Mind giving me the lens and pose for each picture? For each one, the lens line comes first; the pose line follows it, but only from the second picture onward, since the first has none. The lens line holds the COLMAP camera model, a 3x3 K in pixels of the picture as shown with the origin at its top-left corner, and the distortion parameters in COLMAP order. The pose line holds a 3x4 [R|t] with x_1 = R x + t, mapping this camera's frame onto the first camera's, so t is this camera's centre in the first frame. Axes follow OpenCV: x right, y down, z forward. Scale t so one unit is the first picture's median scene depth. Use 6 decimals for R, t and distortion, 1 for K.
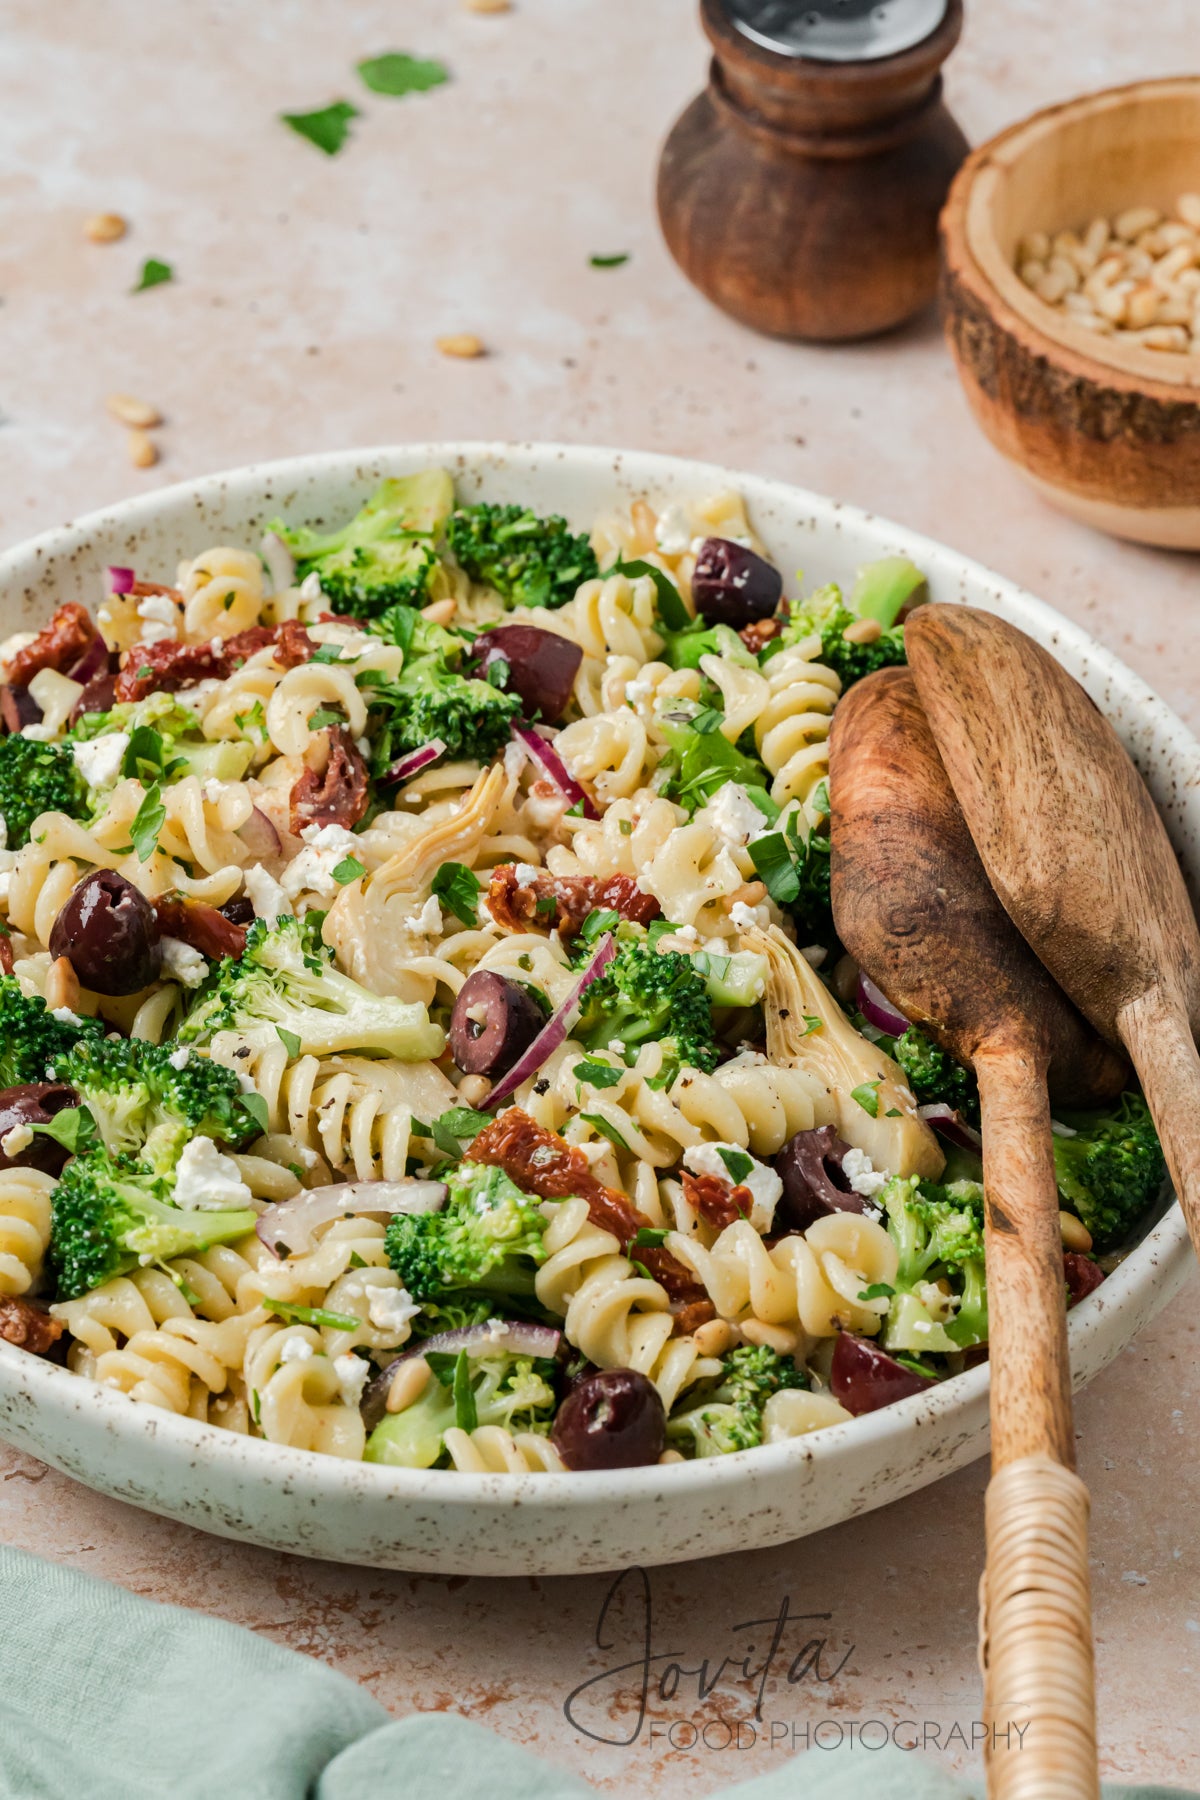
lens RADIAL K [[7698.0, 0, 600.0], [0, 7698.0, 900.0], [0, 0, 1]] dist [0.065379, 0.691919]
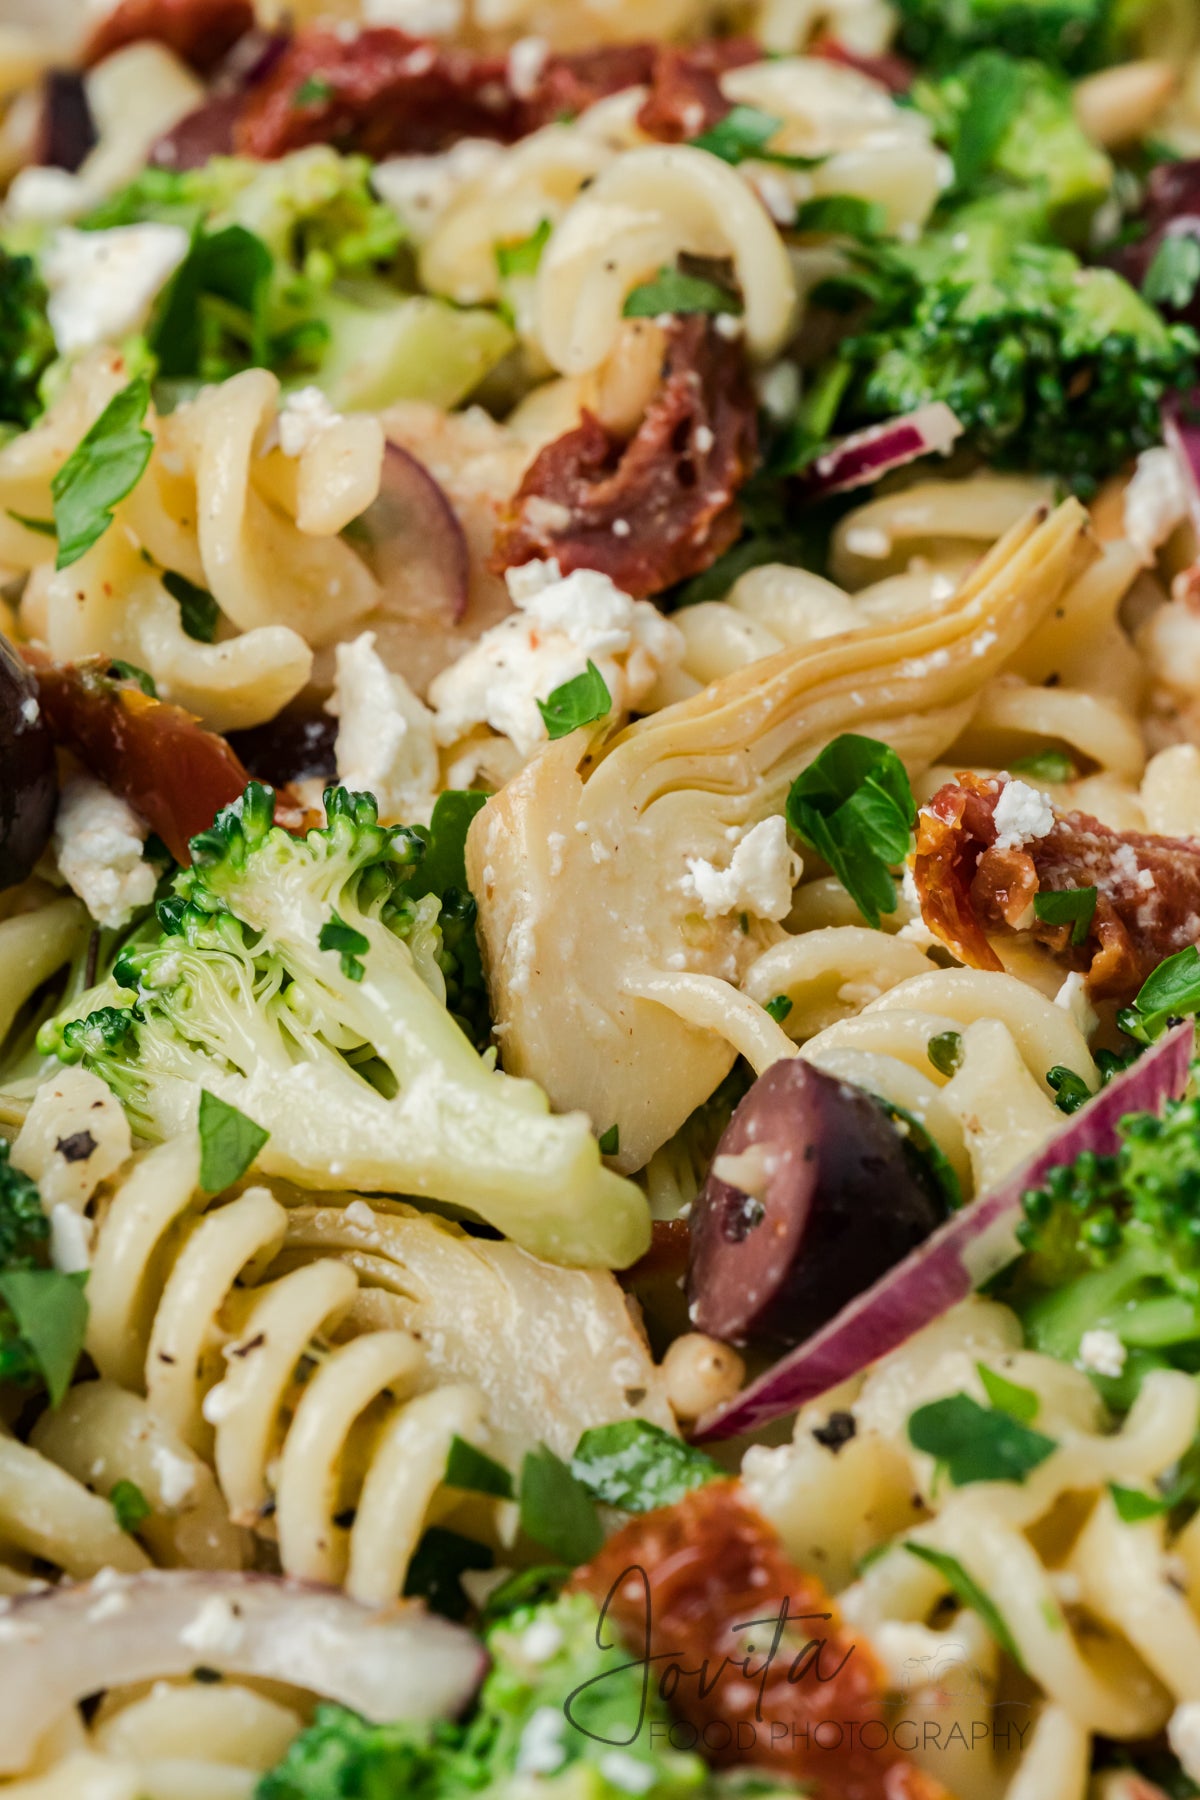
lens RADIAL K [[7698.0, 0, 600.0], [0, 7698.0, 900.0], [0, 0, 1]] dist [0.065379, 0.691919]
pose [[0.950465, 0.211209, -0.228048, 0.055415], [-0.196653, 0.976778, 0.085039, -0.026369], [0.240714, -0.035980, 0.969929, 0.634696]]
